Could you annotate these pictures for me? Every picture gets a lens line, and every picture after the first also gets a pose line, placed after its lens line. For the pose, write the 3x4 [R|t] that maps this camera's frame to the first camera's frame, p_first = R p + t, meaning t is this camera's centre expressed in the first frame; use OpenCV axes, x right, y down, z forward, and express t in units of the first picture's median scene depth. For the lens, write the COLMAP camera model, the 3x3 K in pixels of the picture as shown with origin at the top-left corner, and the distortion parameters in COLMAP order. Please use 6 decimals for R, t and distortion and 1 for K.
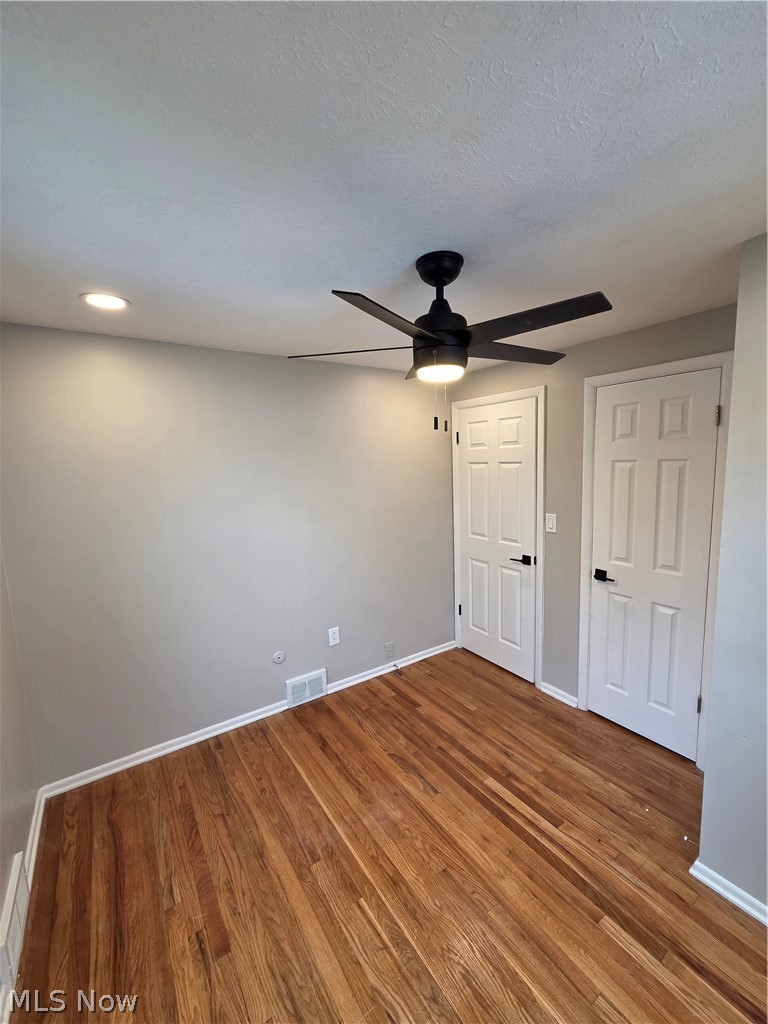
lens RADIAL K [[420.4, 0, 394.2], [0, 420.4, 514.6], [0, 0, 1]] dist [-0.006943, 0.004532]
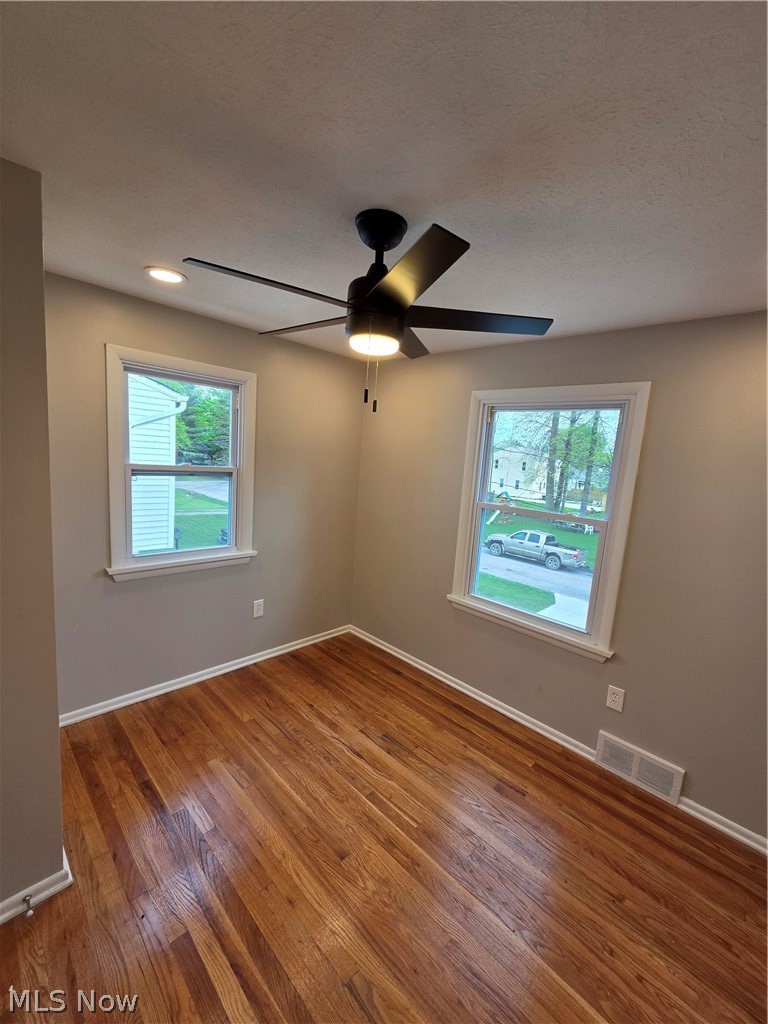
lens RADIAL K [[420.4, 0, 394.2], [0, 420.4, 514.6], [0, 0, 1]] dist [-0.006943, 0.004532]
pose [[-0.980187, -0.015219, -0.197488, 0.219141], [-0.070012, 0.959302, 0.273566, -0.216626], [0.185287, 0.281973, -0.941361, 1.809404]]
